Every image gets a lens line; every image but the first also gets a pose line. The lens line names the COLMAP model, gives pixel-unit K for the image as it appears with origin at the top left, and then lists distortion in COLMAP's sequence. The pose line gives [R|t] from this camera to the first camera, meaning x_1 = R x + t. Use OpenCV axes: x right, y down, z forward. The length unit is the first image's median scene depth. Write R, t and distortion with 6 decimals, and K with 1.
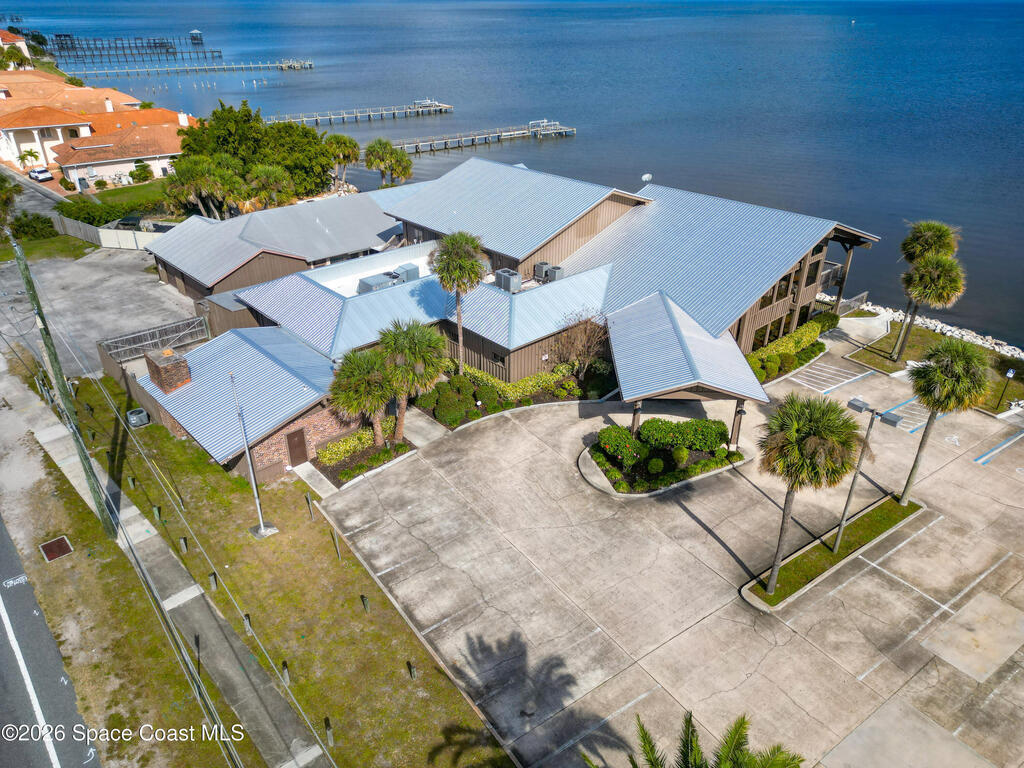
lens RADIAL K [[720.3, 0, 512.0], [0, 720.3, 384.0], [0, 0, 1]] dist [0.058615, -0.048275]
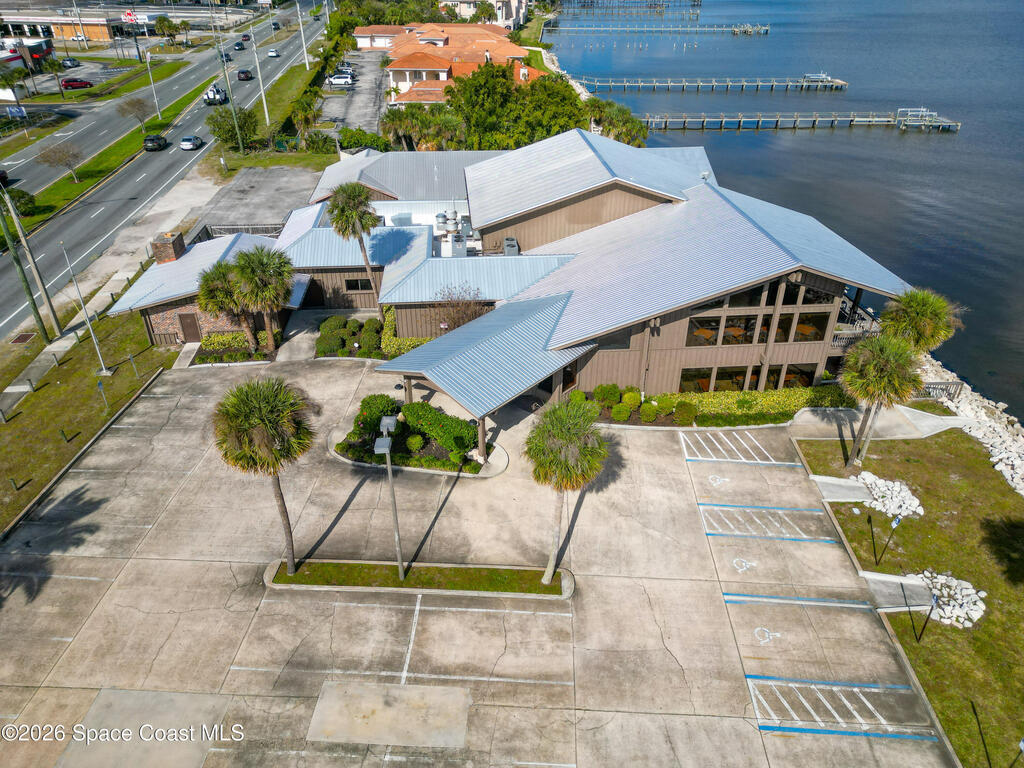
lens RADIAL K [[720.3, 0, 512.0], [0, 720.3, 384.0], [0, 0, 1]] dist [0.058615, -0.048275]
pose [[0.787833, 0.312318, -0.530827, 0.834406], [-0.290596, 0.948417, 0.126720, -0.140018], [0.543023, 0.054422, 0.837953, 0.251453]]
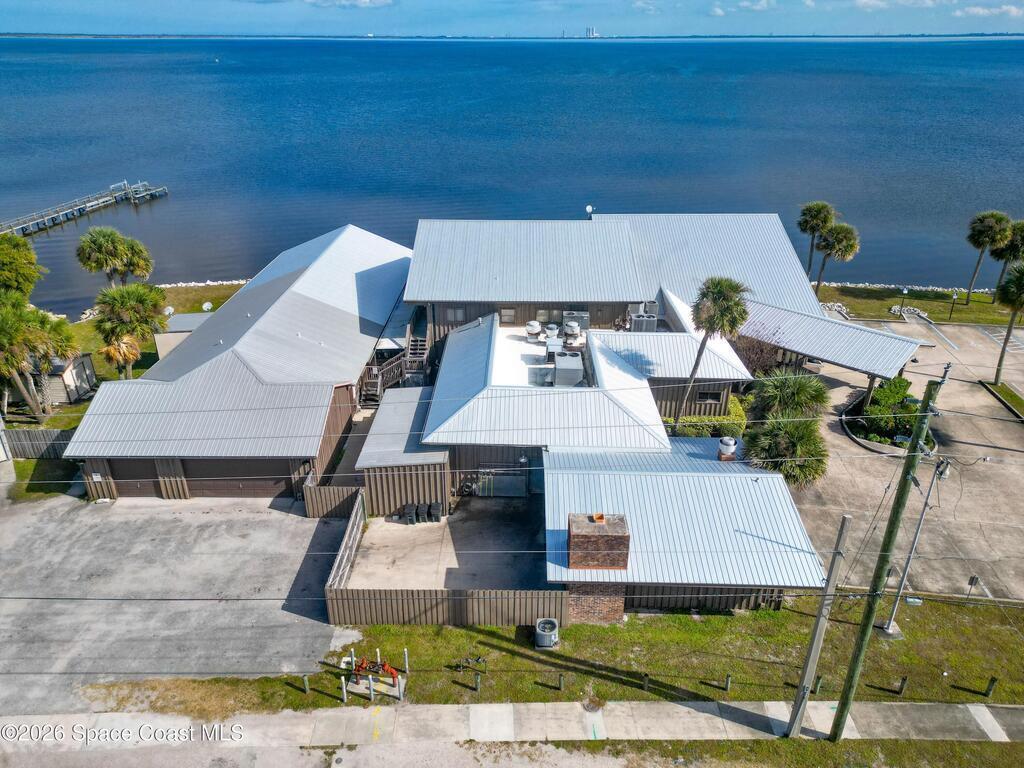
lens RADIAL K [[720.3, 0, 512.0], [0, 720.3, 384.0], [0, 0, 1]] dist [0.058615, -0.048275]
pose [[0.691820, -0.314444, 0.650008, -1.001082], [0.342146, 0.935481, 0.088387, -0.275193], [-0.635862, 0.161250, 0.754770, 0.498453]]
